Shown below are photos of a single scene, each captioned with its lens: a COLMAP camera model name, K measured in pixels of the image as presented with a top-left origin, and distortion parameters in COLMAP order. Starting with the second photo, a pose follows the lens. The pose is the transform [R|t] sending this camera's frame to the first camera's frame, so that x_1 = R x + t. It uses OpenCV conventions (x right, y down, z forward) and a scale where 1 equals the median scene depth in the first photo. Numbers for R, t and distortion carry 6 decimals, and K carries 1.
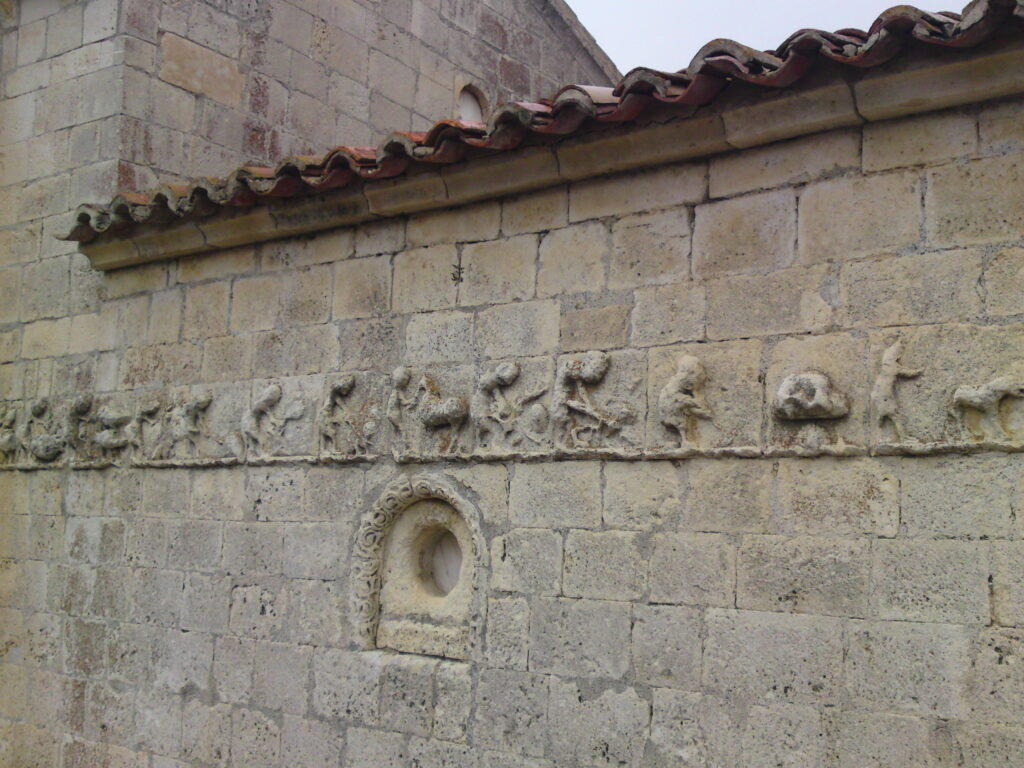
lens RADIAL K [[1157.1, 0, 512.0], [0, 1157.1, 384.0], [0, 0, 1]] dist [0.203502, -0.738907]
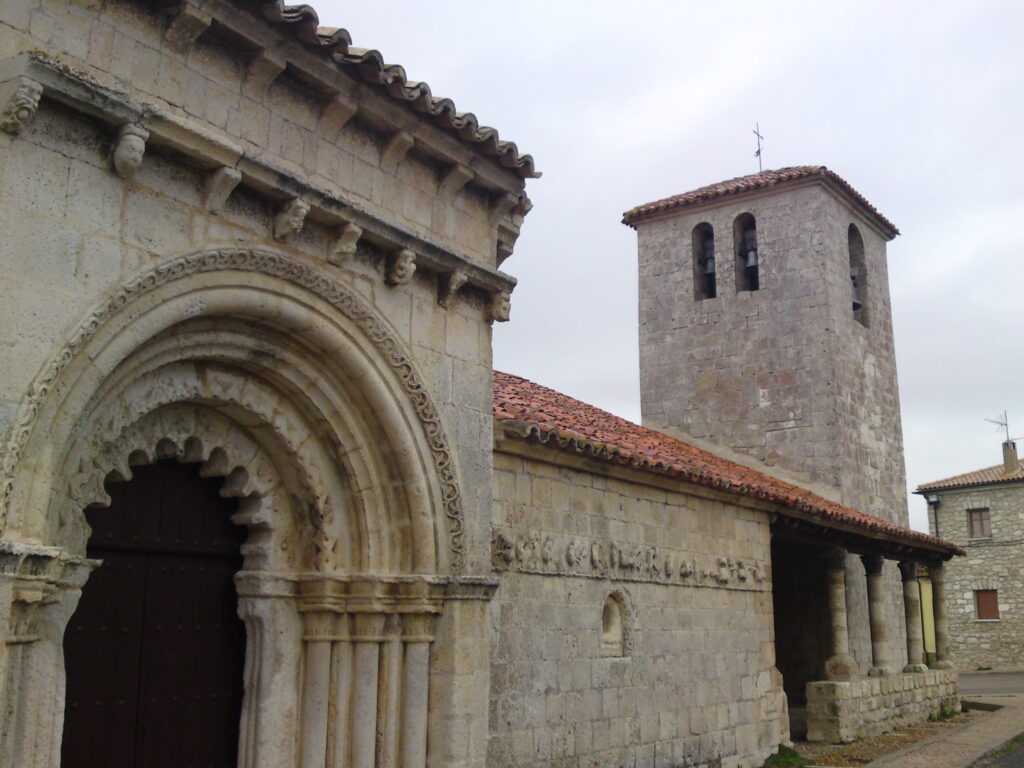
lens RADIAL K [[1157.1, 0, 512.0], [0, 1157.1, 384.0], [0, 0, 1]] dist [0.203502, -0.738907]
pose [[-0.082349, 0.164428, 0.982946, -2.349450], [-0.144761, 0.973862, -0.175037, 0.114286], [-0.986034, -0.156706, -0.056394, 1.278936]]
